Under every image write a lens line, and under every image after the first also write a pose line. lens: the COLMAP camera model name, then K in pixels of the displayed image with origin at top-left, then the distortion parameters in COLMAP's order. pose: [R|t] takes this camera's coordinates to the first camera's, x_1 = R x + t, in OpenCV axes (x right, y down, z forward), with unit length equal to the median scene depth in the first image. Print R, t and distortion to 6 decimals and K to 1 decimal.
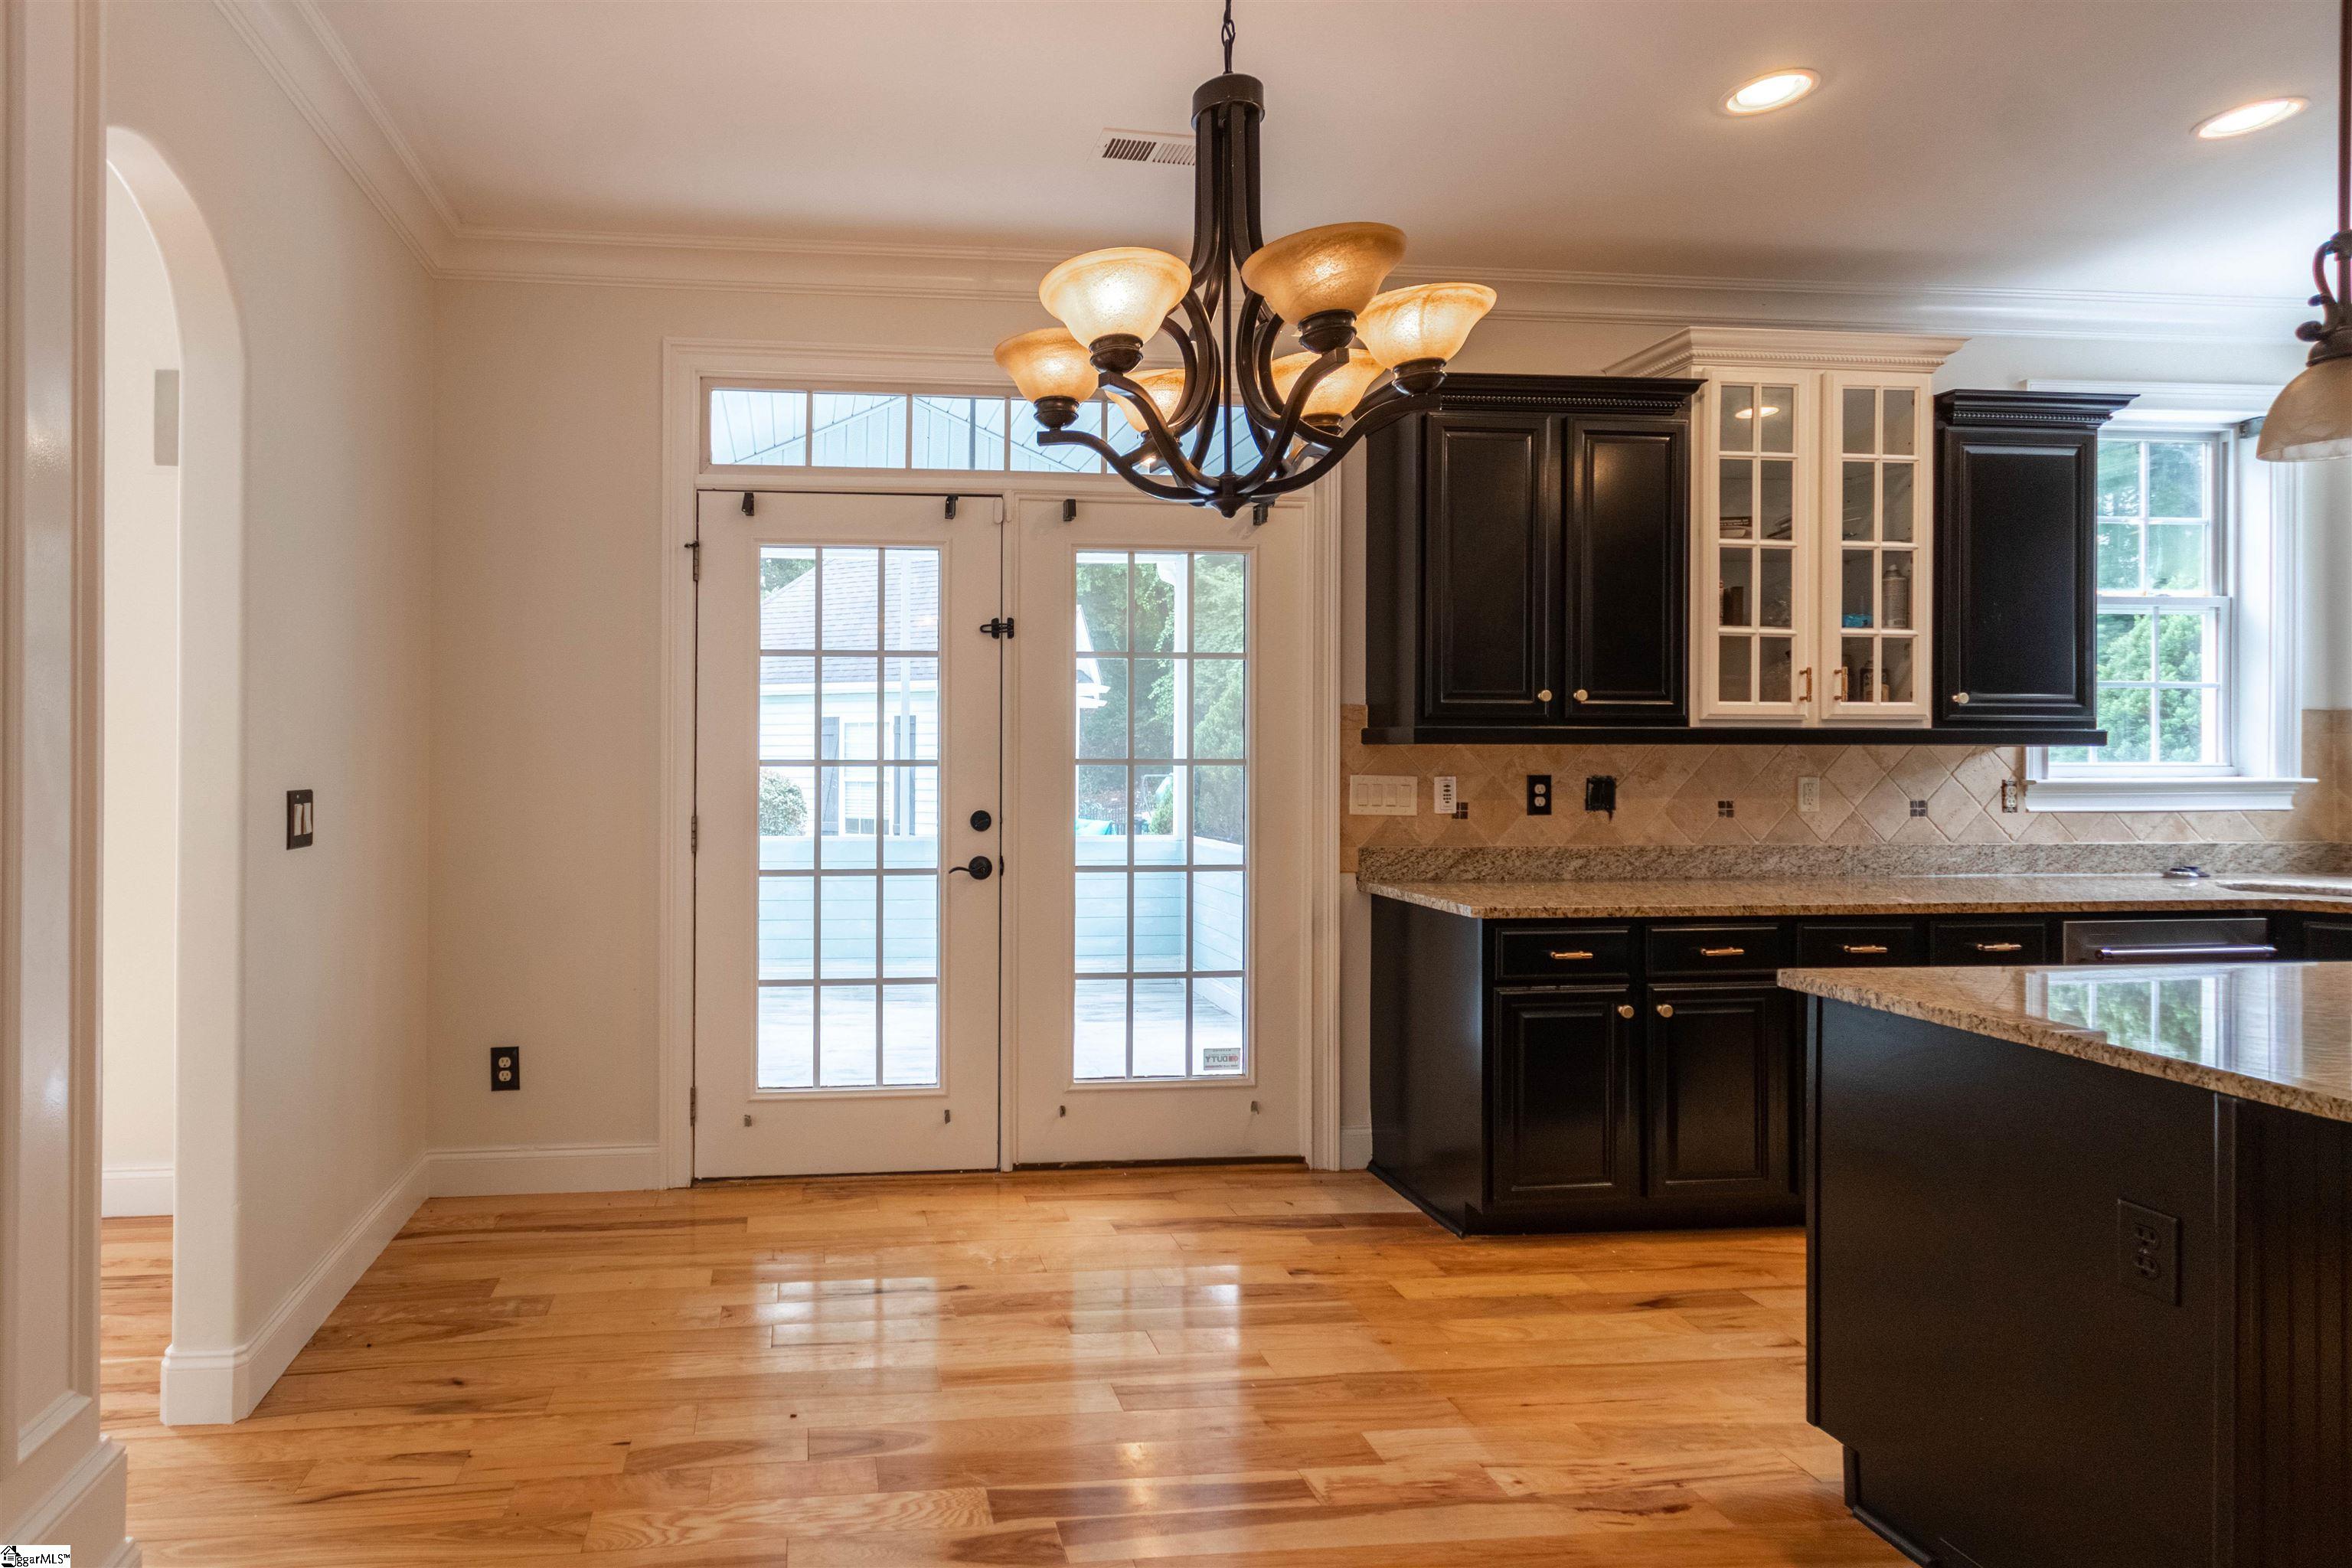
lens RADIAL K [[1323.3, 0, 1174.2], [0, 1323.3, 755.6], [0, 0, 1]] dist [-0.001079, 0.000131]
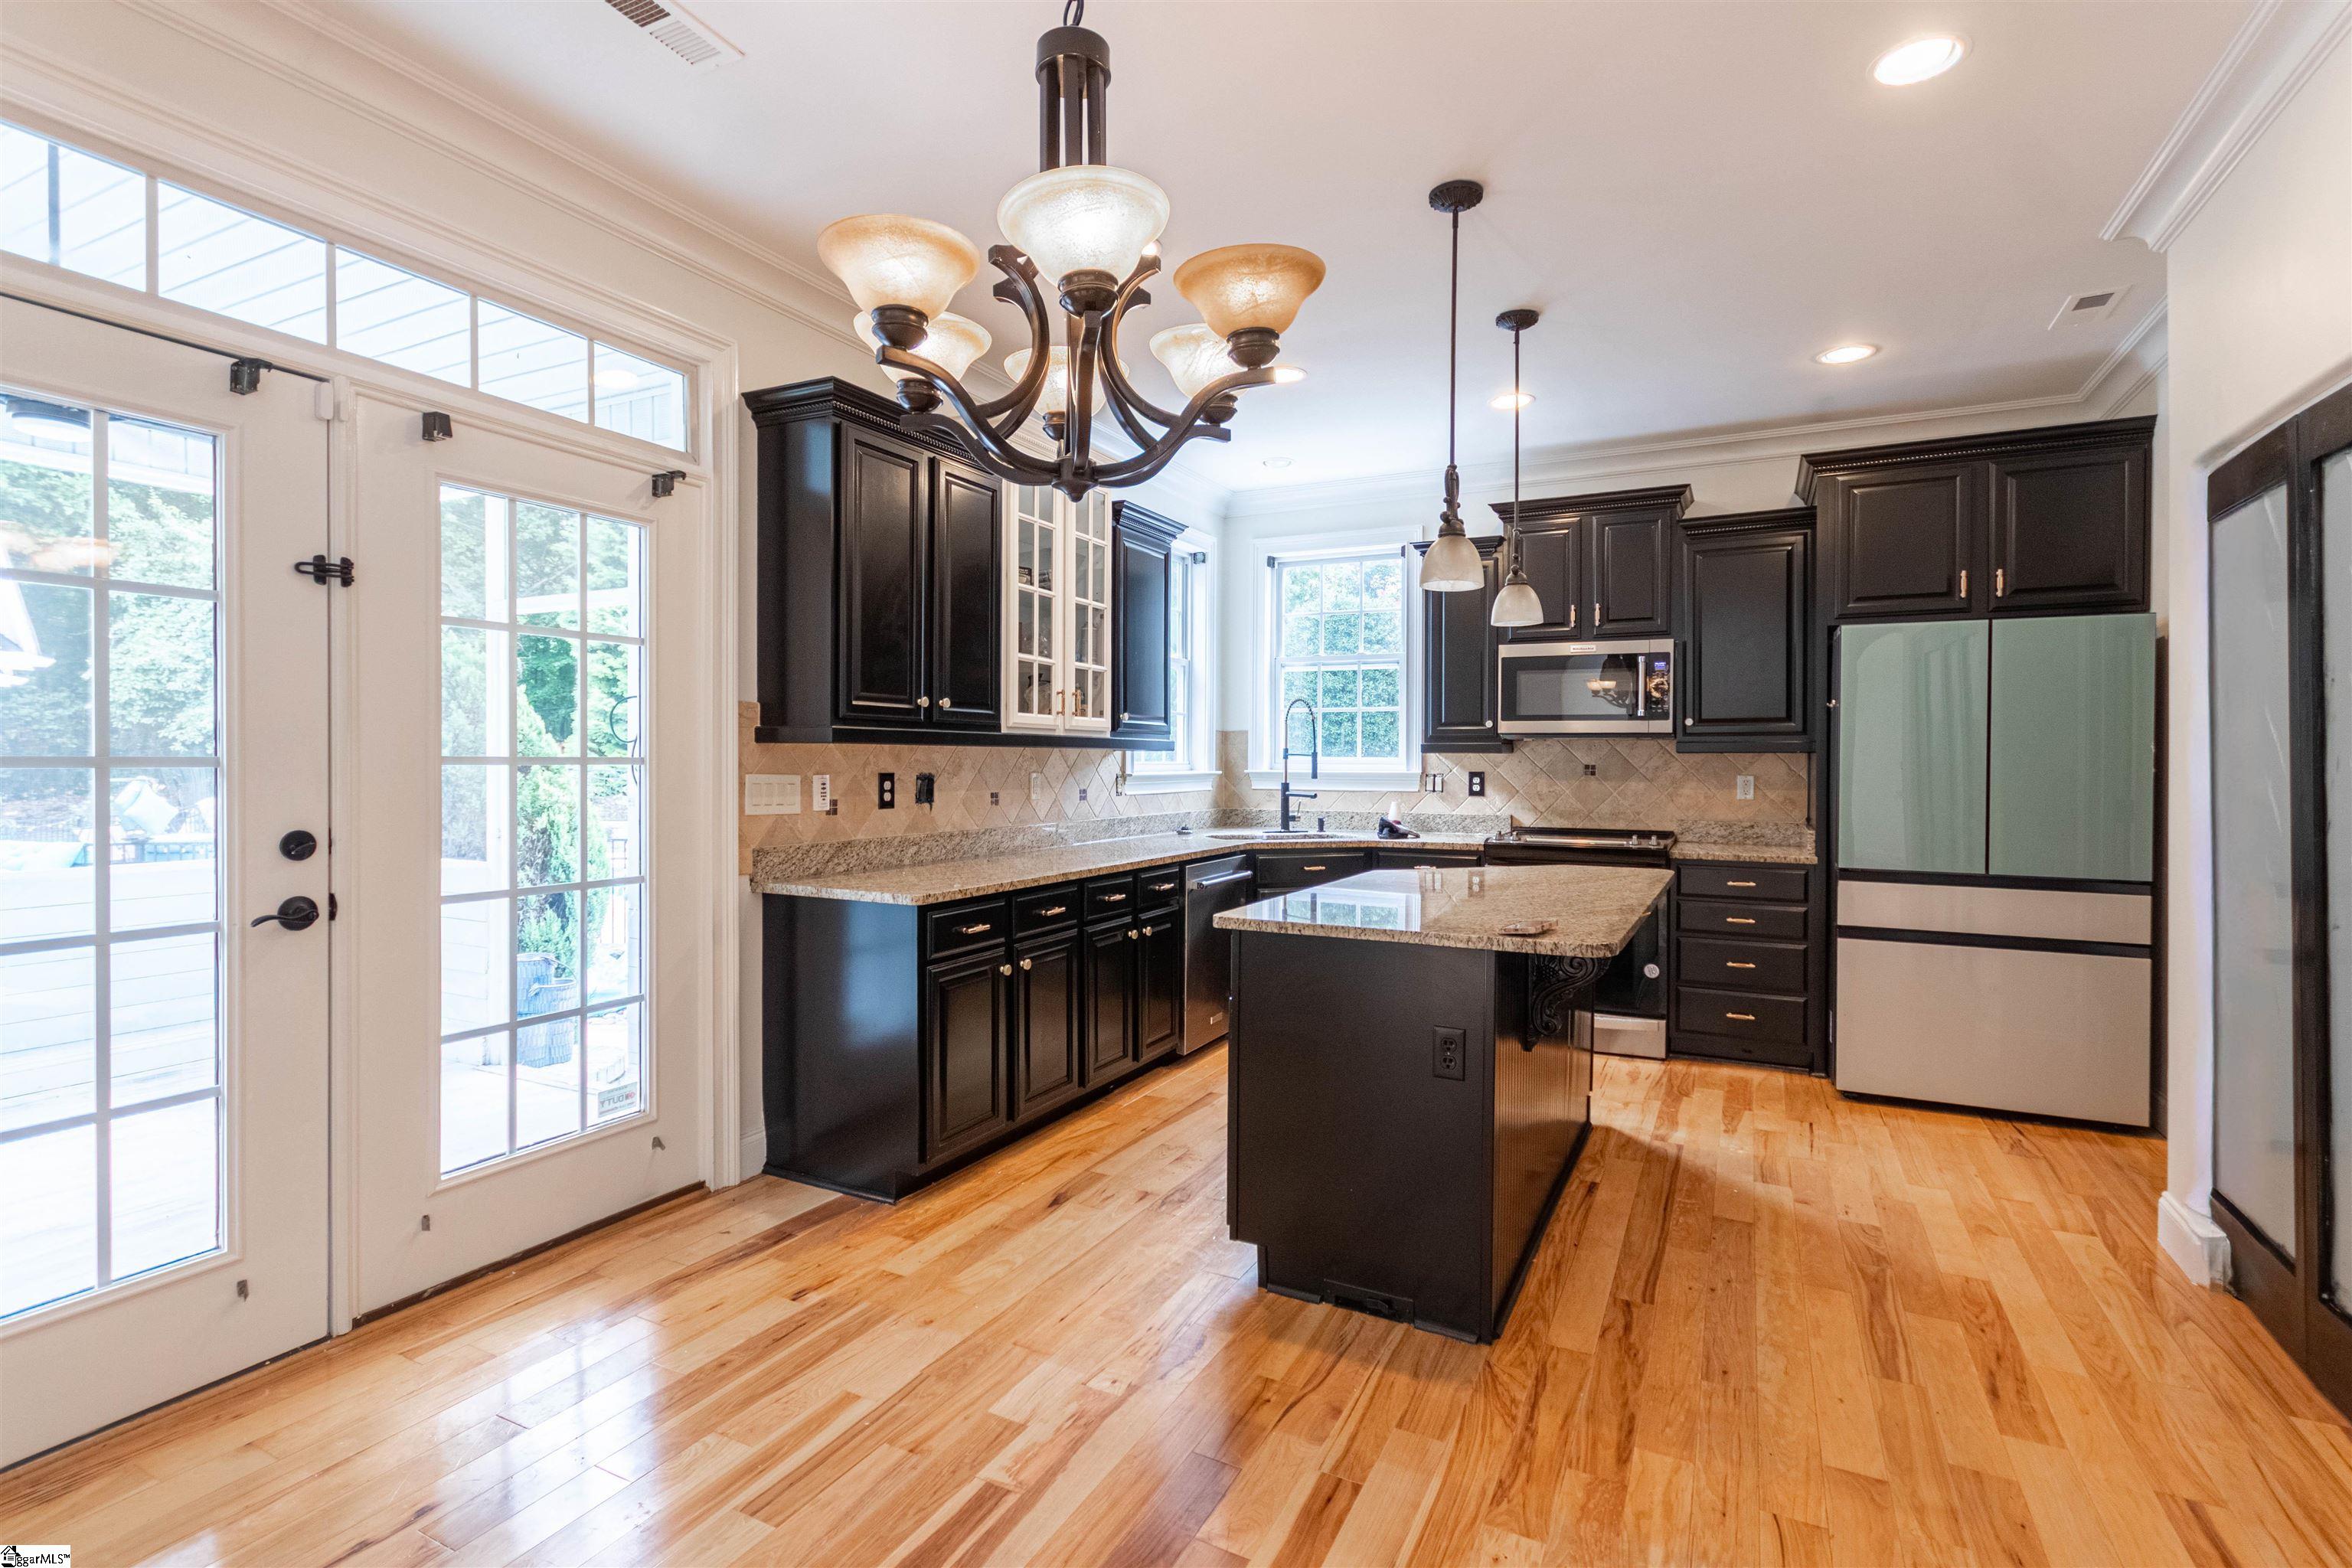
lens RADIAL K [[1072.4, 0, 1123.2], [0, 1072.4, 775.2], [0, 0, 1]] dist [0.002301, 0.001026]
pose [[0.579770, -0.010079, 0.814718, -0.352502], [-0.003164, 0.999888, 0.014621, 0.002958], [-0.814774, -0.011055, 0.579673, 0.323608]]
